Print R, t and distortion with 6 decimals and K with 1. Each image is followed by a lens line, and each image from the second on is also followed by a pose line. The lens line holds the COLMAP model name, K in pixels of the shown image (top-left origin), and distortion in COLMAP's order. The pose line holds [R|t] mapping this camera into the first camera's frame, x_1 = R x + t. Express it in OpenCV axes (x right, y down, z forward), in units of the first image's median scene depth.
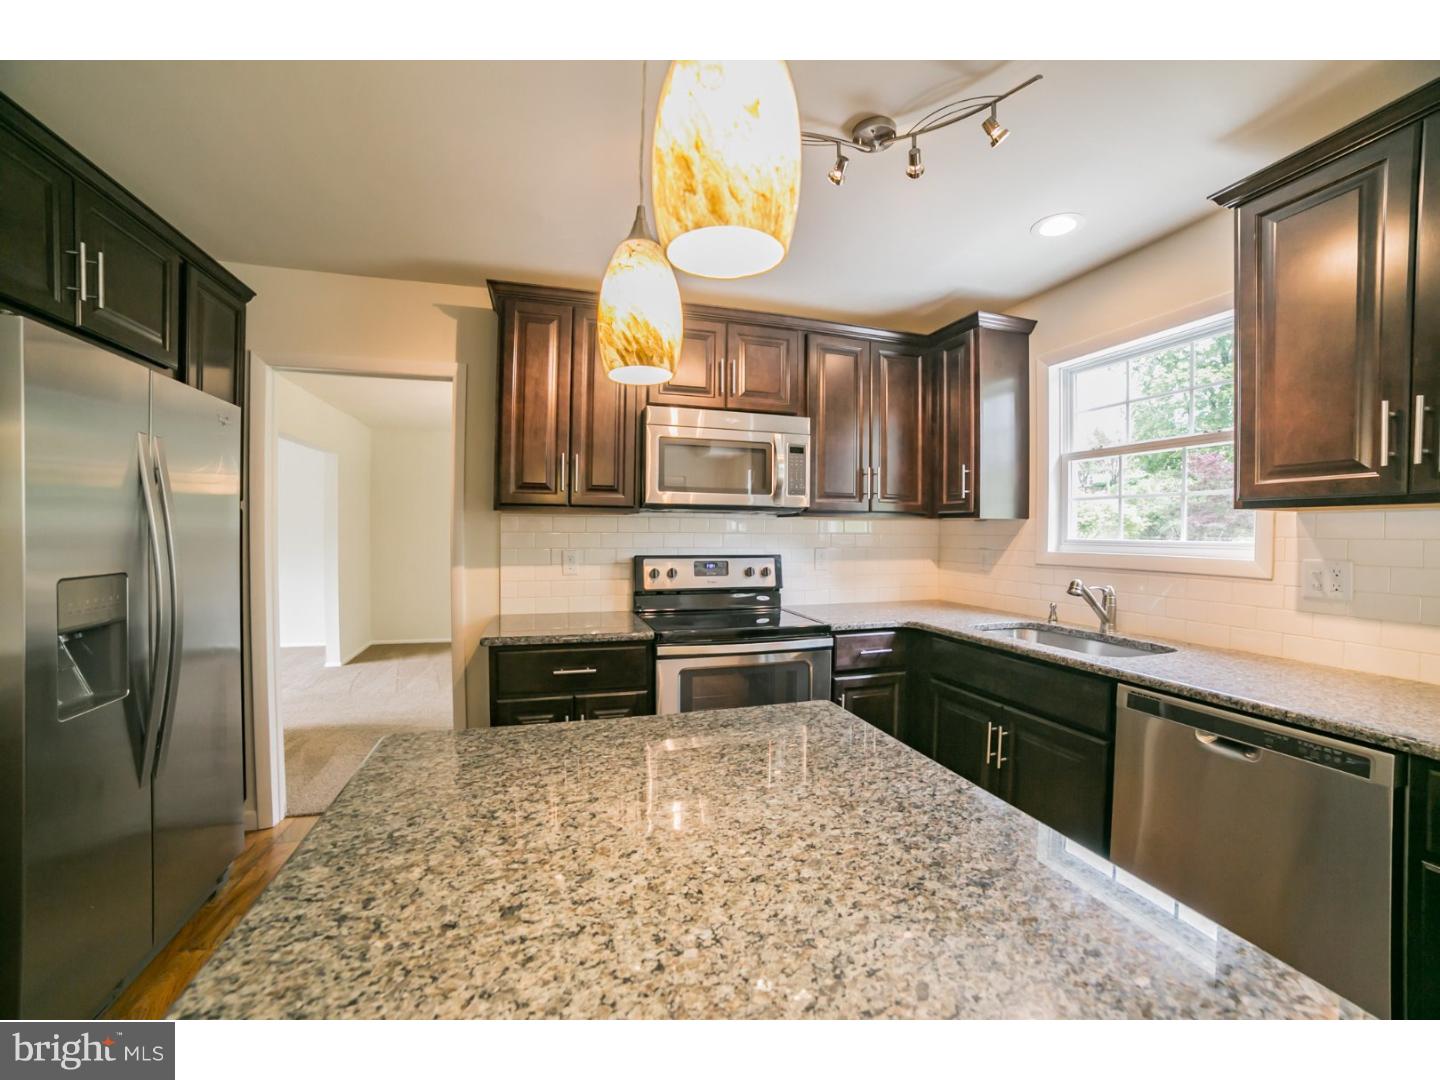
lens RADIAL K [[566.7, 0, 720.0], [0, 566.7, 540.0], [0, 0, 1]] dist [-0.090604, 0.031229]
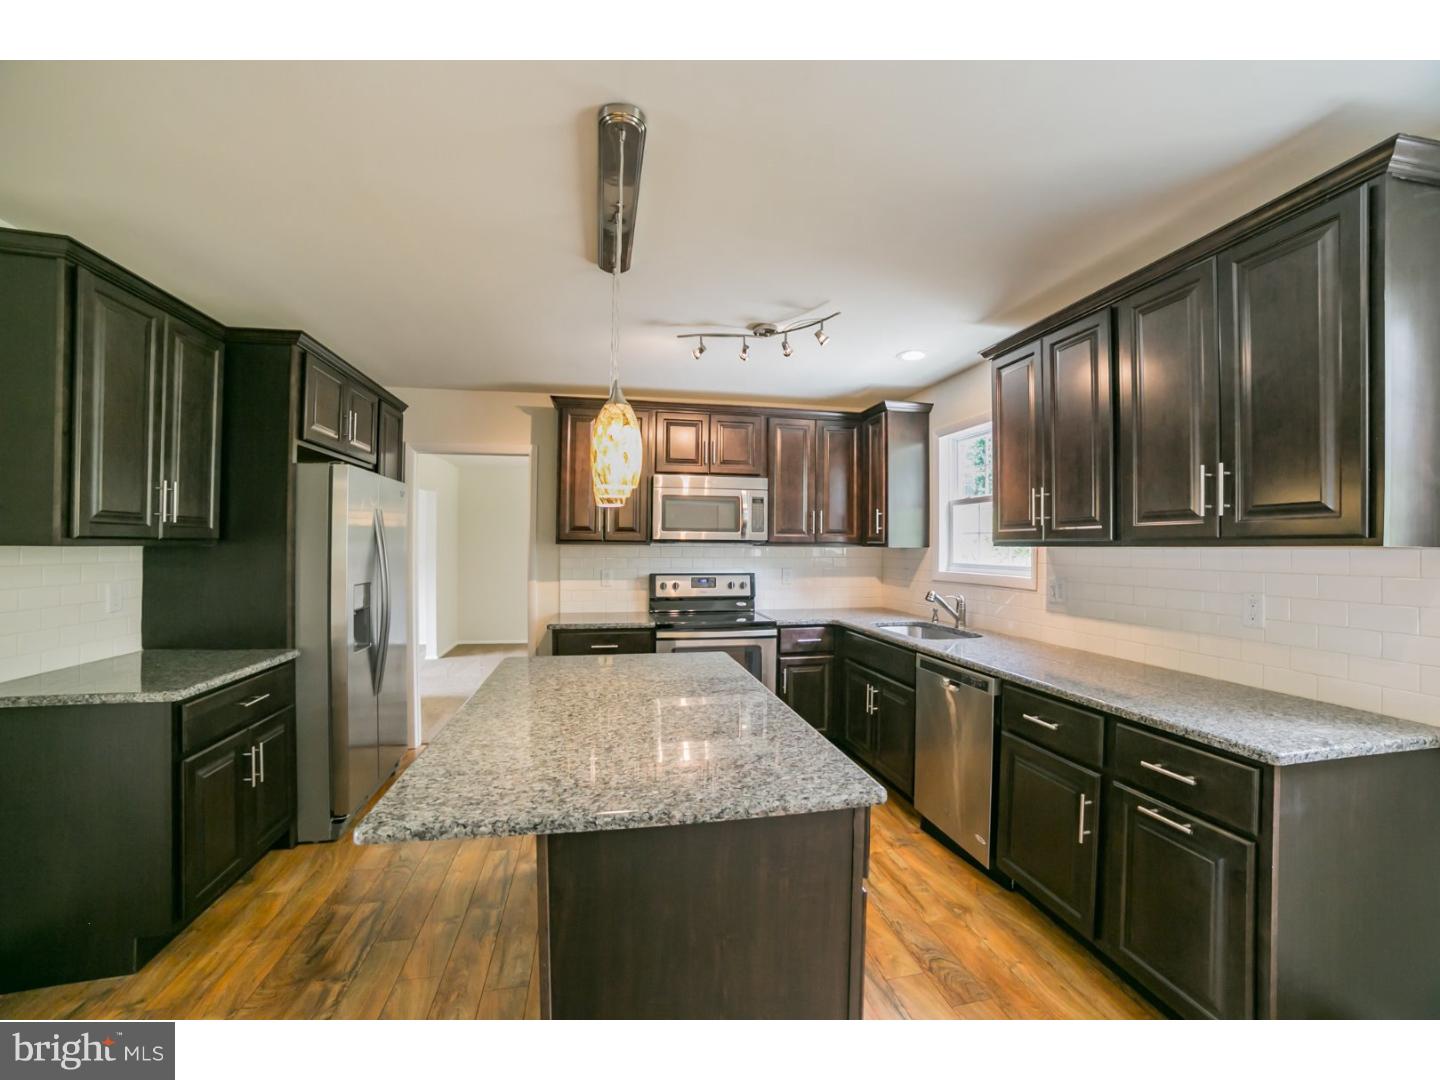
lens RADIAL K [[590.5, 0, 720.0], [0, 590.5, 540.0], [0, 0, 1]] dist [-0.064208, -0.000013]
pose [[0.993385, -0.004371, -0.114747, 0.217665], [0.001533, 0.999691, -0.024808, -0.022109], [0.114820, 0.024468, 0.993085, -0.525923]]
